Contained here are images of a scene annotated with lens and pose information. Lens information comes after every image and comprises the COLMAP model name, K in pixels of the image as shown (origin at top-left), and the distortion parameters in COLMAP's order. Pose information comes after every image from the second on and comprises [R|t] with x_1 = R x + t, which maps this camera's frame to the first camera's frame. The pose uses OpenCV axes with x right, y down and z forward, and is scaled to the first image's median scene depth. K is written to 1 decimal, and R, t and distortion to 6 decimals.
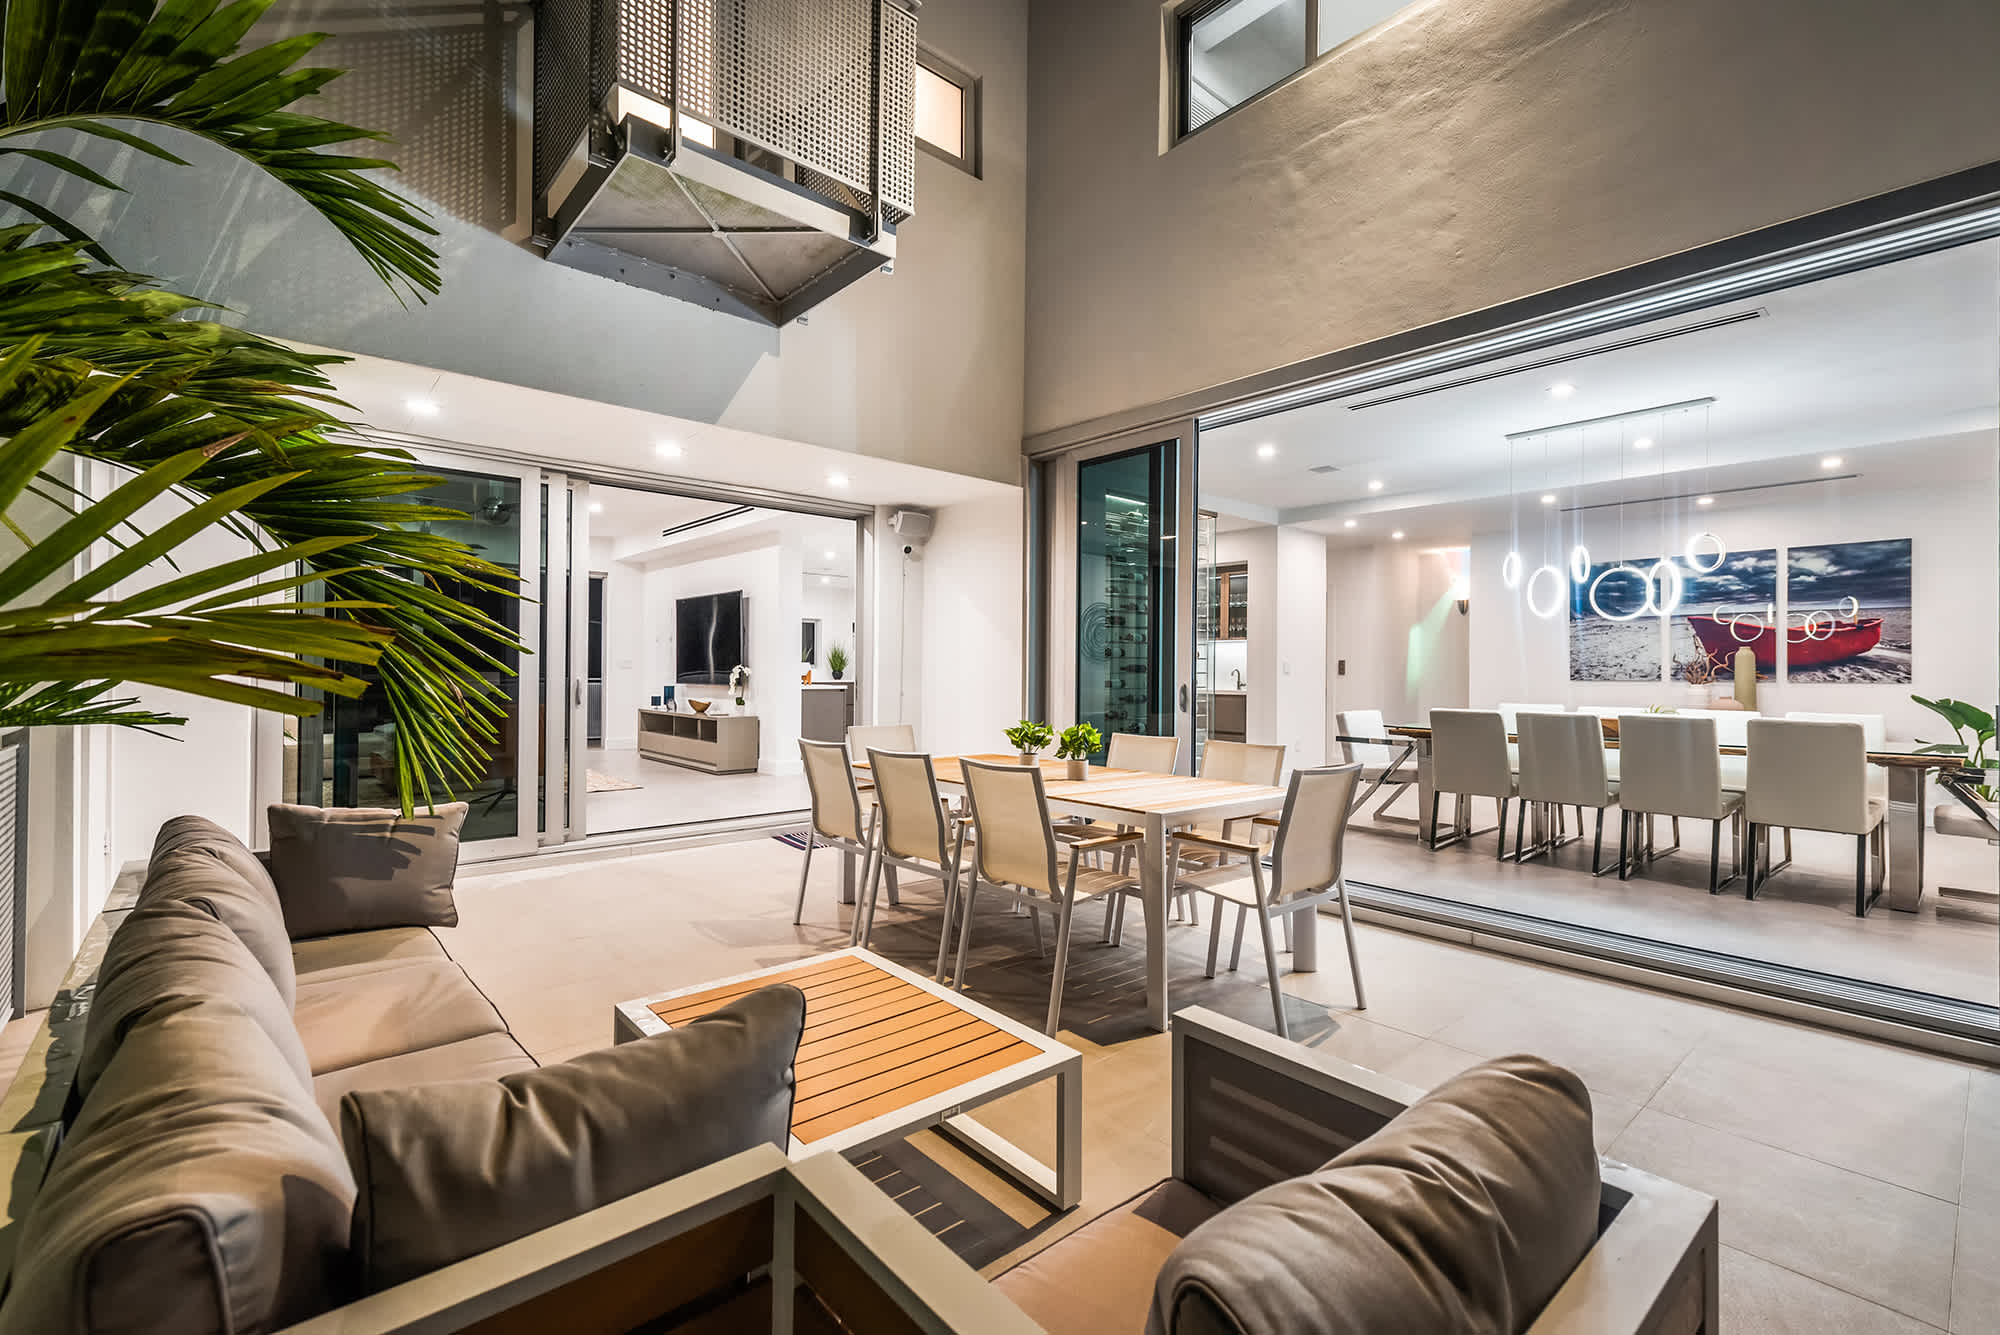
lens RADIAL K [[842.2, 0, 993.4], [0, 842.2, 669.1], [0, 0, 1]] dist [-0.000246, -0.000059]
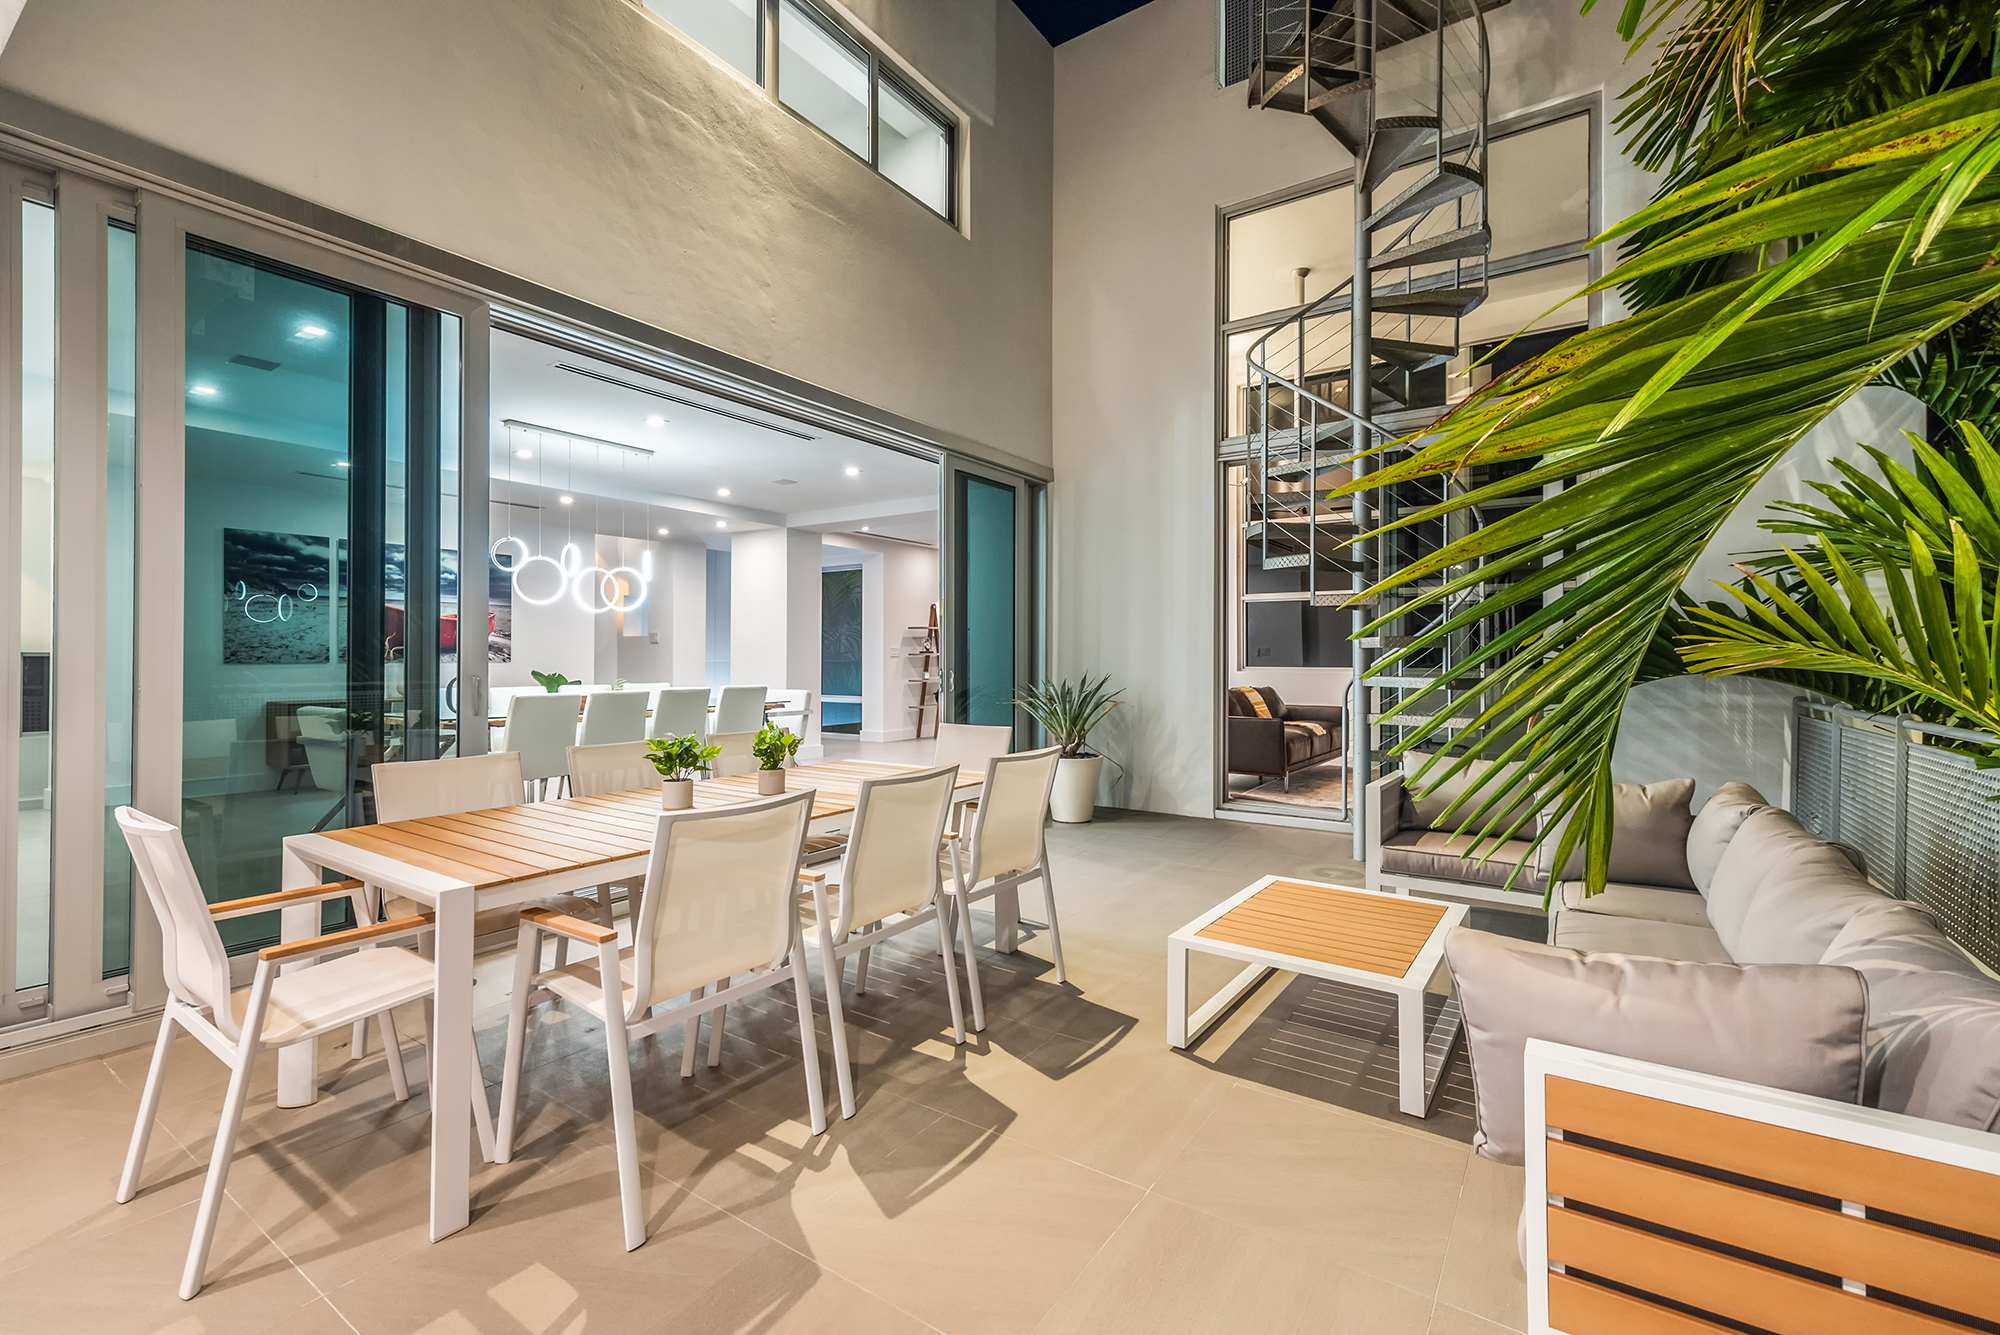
lens RADIAL K [[842.2, 0, 997.3], [0, 842.2, 658.7], [0, 0, 1]] dist [-0.000246, -0.000059]
pose [[-0.244865, -0.008139, 0.969523, -0.601973], [-0.005728, 0.999959, 0.006948, -0.003285], [-0.969540, -0.003852, -0.244902, 0.803790]]
